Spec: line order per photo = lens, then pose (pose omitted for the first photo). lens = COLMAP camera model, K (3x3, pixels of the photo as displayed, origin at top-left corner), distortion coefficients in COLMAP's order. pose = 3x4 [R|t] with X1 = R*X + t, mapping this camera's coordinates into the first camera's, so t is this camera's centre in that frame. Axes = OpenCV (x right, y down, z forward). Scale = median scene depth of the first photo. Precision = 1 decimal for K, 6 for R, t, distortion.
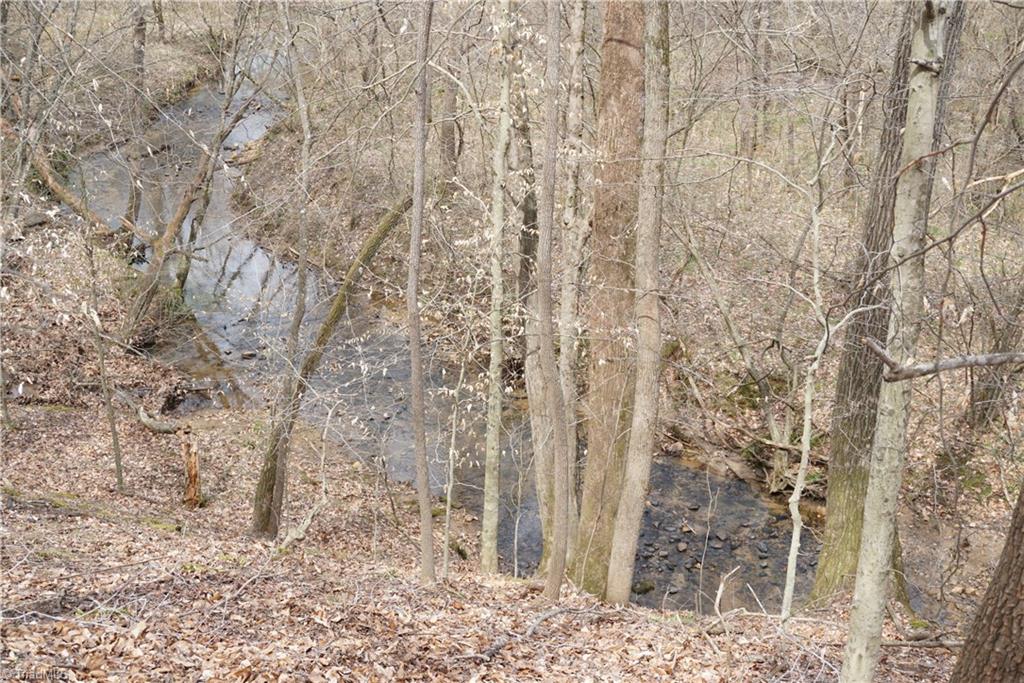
lens RADIAL K [[1496.0, 0, 519.2], [0, 1496.0, 346.5], [0, 0, 1]] dist [0.002377, 0.000000]
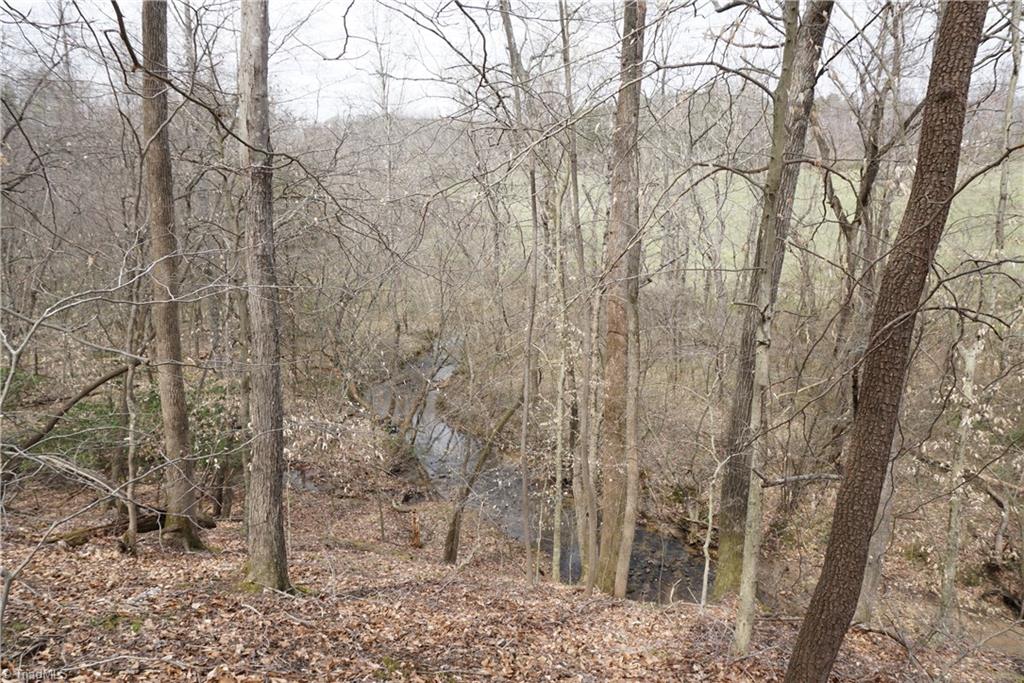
lens RADIAL K [[691.9, 0, 515.3], [0, 691.9, 346.8], [0, 0, 1]] dist [-0.062479, 0.023101]
pose [[0.997418, -0.008016, -0.071366, -0.005908], [-0.004936, 0.983747, -0.179491, 0.000459], [0.071645, 0.179380, 0.981168, -0.004533]]
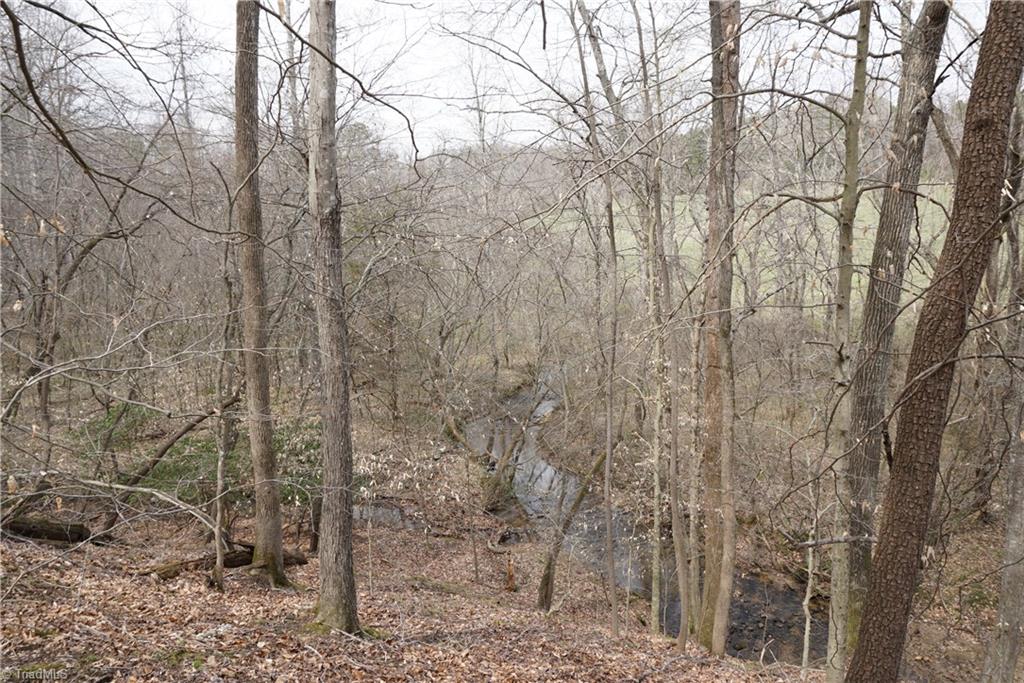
lens RADIAL K [[719.3, 0, 515.6], [0, 719.3, 345.0], [0, 0, 1]] dist [-0.059275, 0.031588]
pose [[0.975093, -0.022171, -0.220687, 0.016537], [-0.028578, 0.974139, -0.224135, -0.003189], [0.219949, 0.224859, 0.949242, -0.007026]]
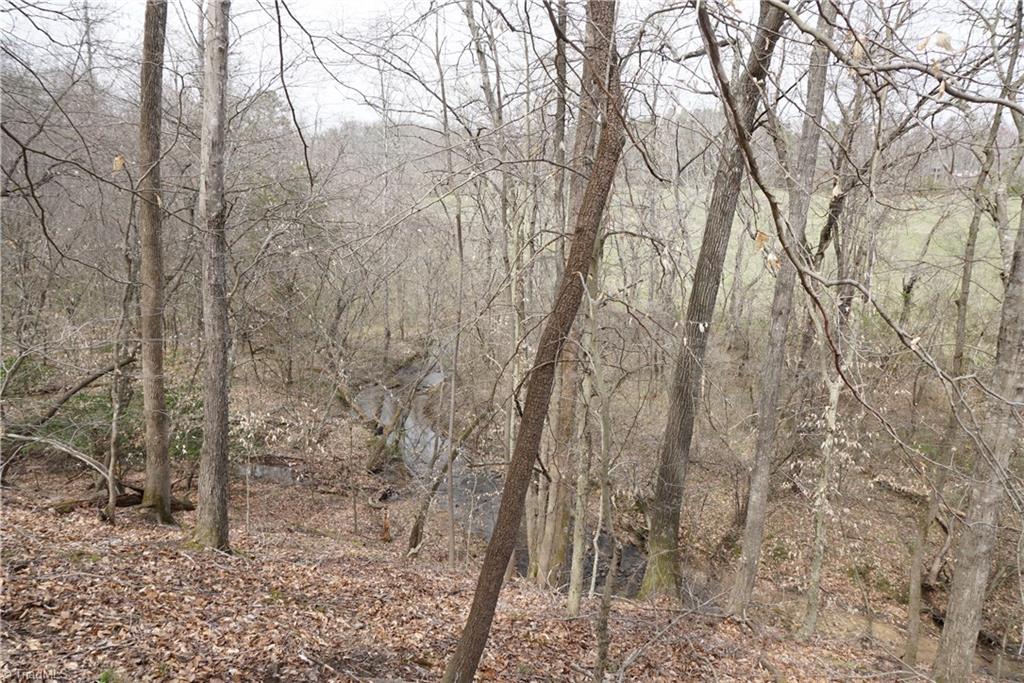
lens RADIAL K [[691.9, 0, 517.9], [0, 691.9, 347.4], [0, 0, 1]] dist [-0.062479, 0.023101]
pose [[0.996129, 0.035573, -0.080389, 0.075463], [-0.050440, 0.980244, -0.191250, 0.007978], [0.071998, 0.194565, 0.978244, -0.093604]]
